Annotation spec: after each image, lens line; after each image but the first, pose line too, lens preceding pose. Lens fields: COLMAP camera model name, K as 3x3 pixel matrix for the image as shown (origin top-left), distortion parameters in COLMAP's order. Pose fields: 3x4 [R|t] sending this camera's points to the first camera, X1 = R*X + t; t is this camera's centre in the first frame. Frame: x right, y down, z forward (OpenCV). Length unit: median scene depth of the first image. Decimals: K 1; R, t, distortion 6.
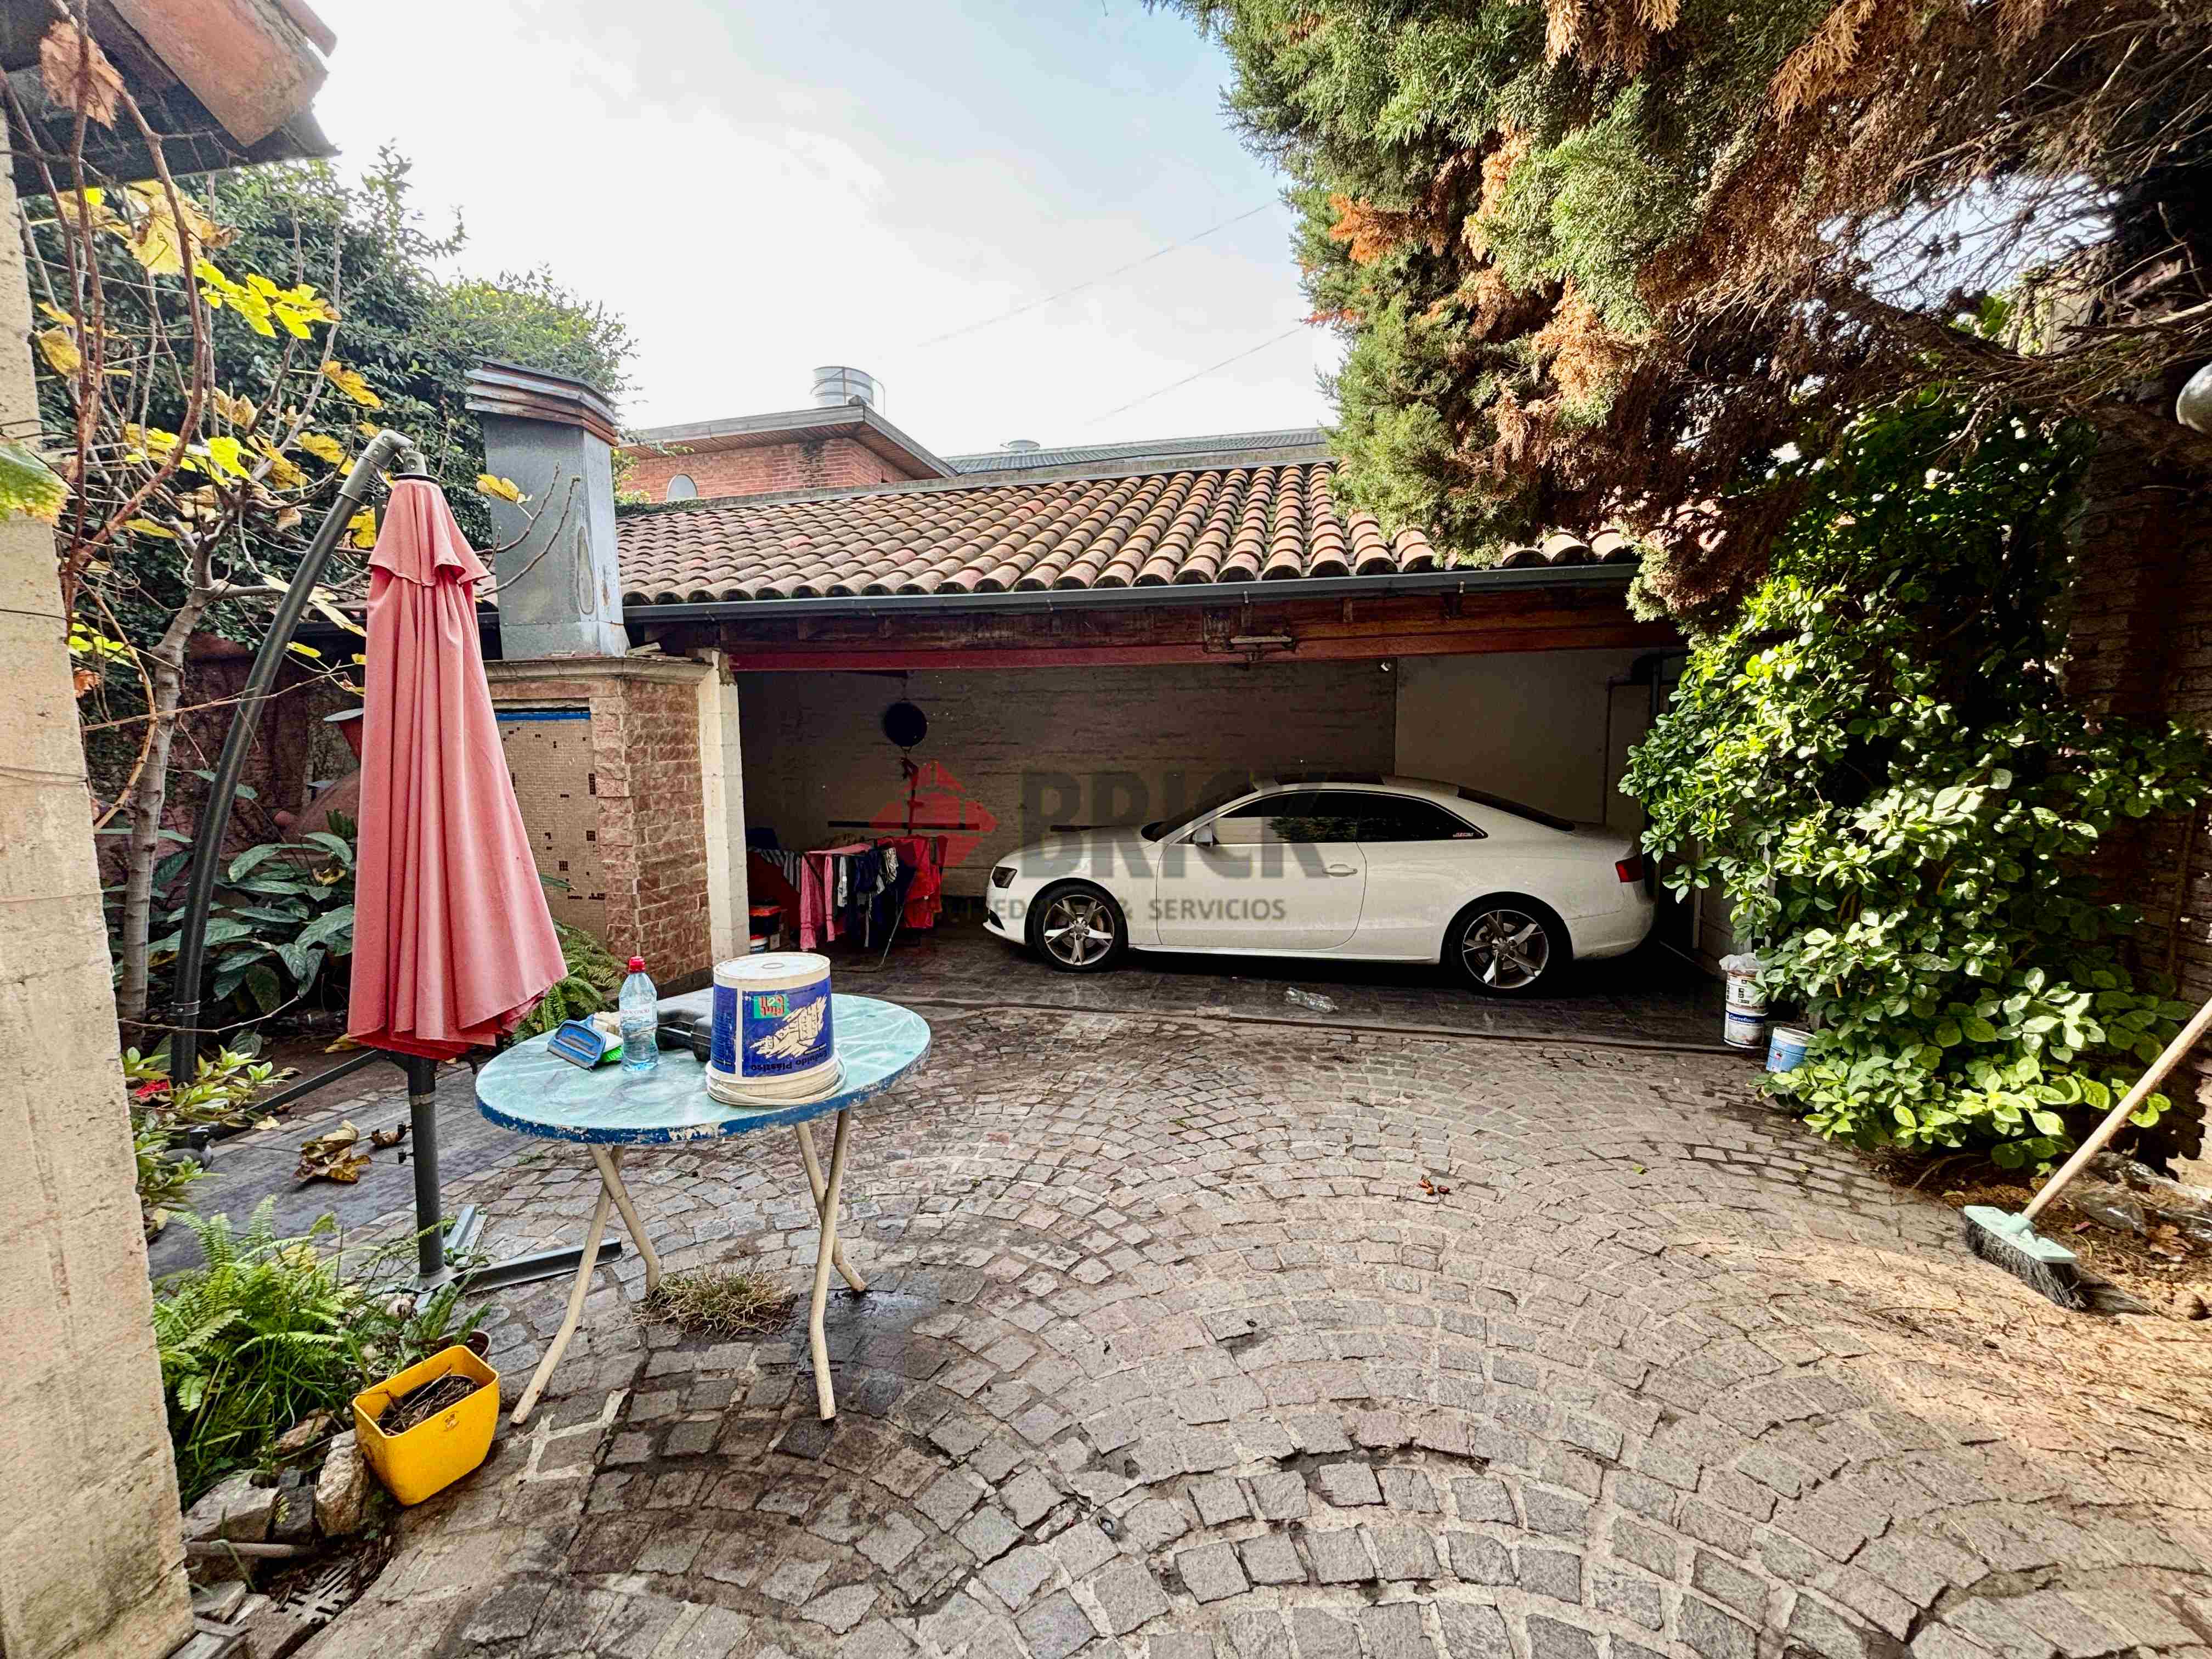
lens RADIAL K [[887.1, 0, 1103.5], [0, 887.1, 820.5], [0, 0, 1]] dist [-0.006391, 0.002159]
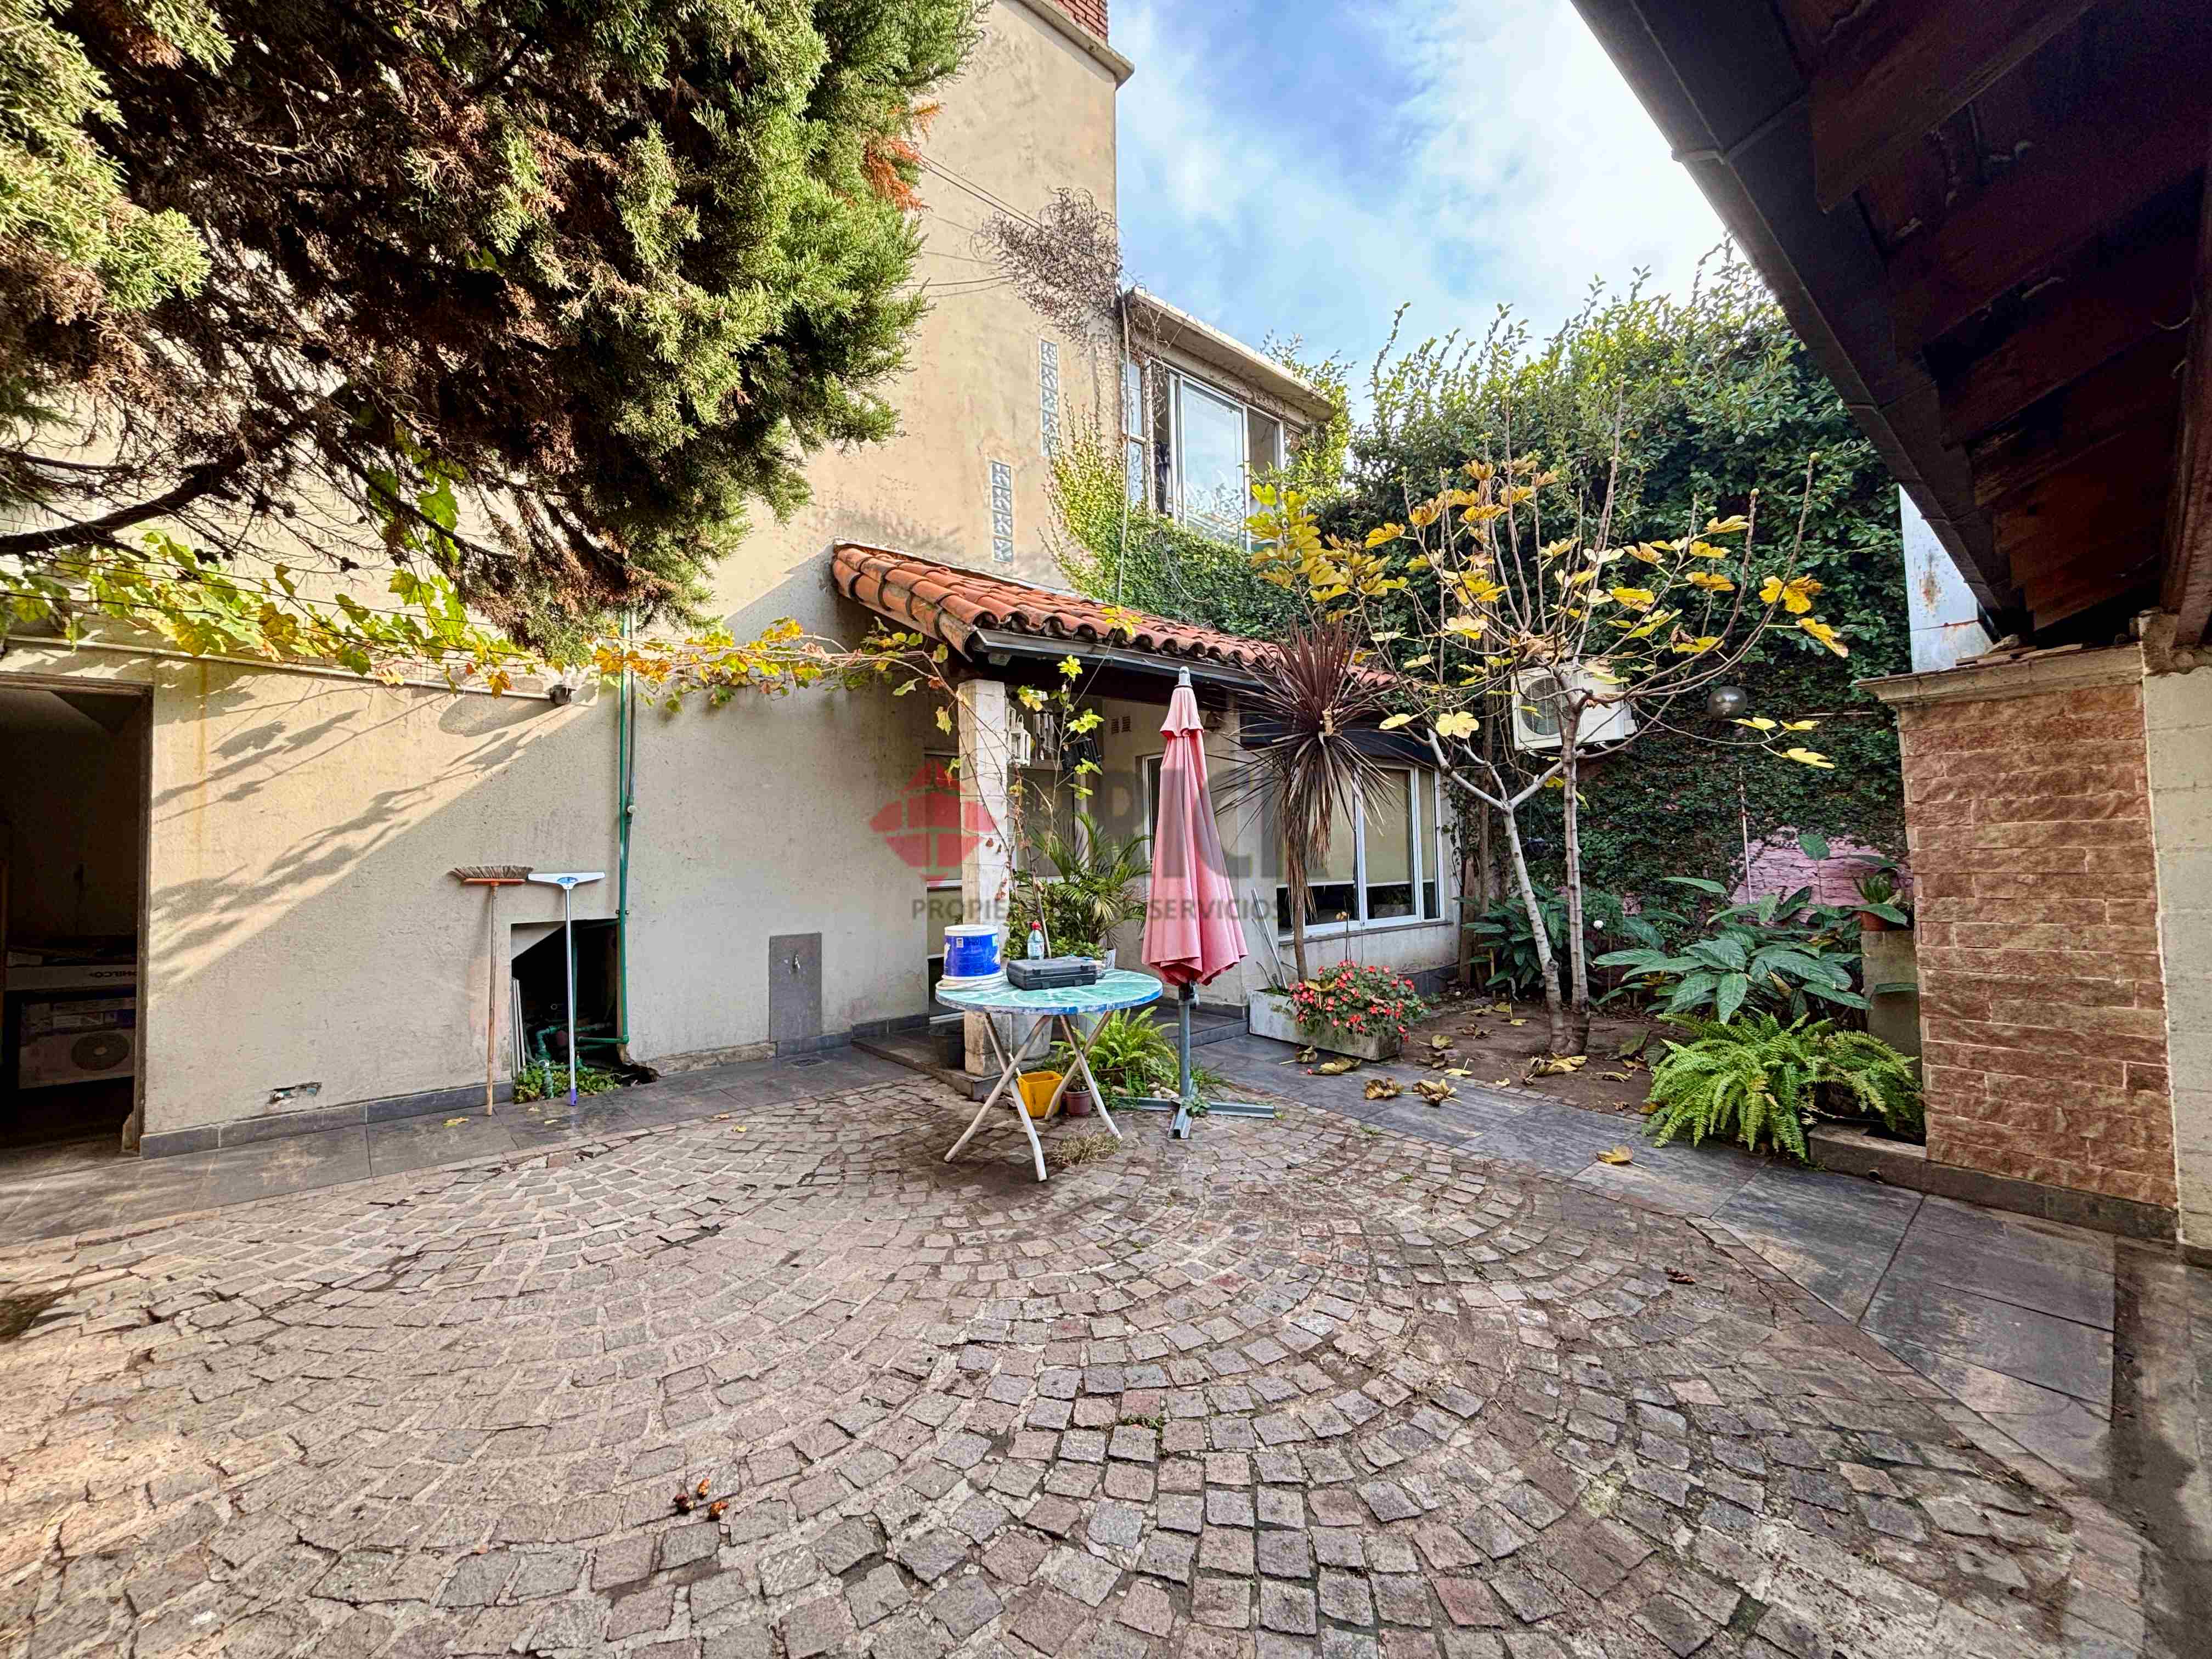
lens RADIAL K [[887.1, 0, 1102.4], [0, 887.1, 819.7], [0, 0, 1]] dist [-0.006391, 0.002159]
pose [[-0.588427, -0.005680, -0.808530, 0.652767], [-0.048459, 0.998426, 0.028253, -0.093253], [0.807097, 0.055805, -0.587776, 1.435276]]
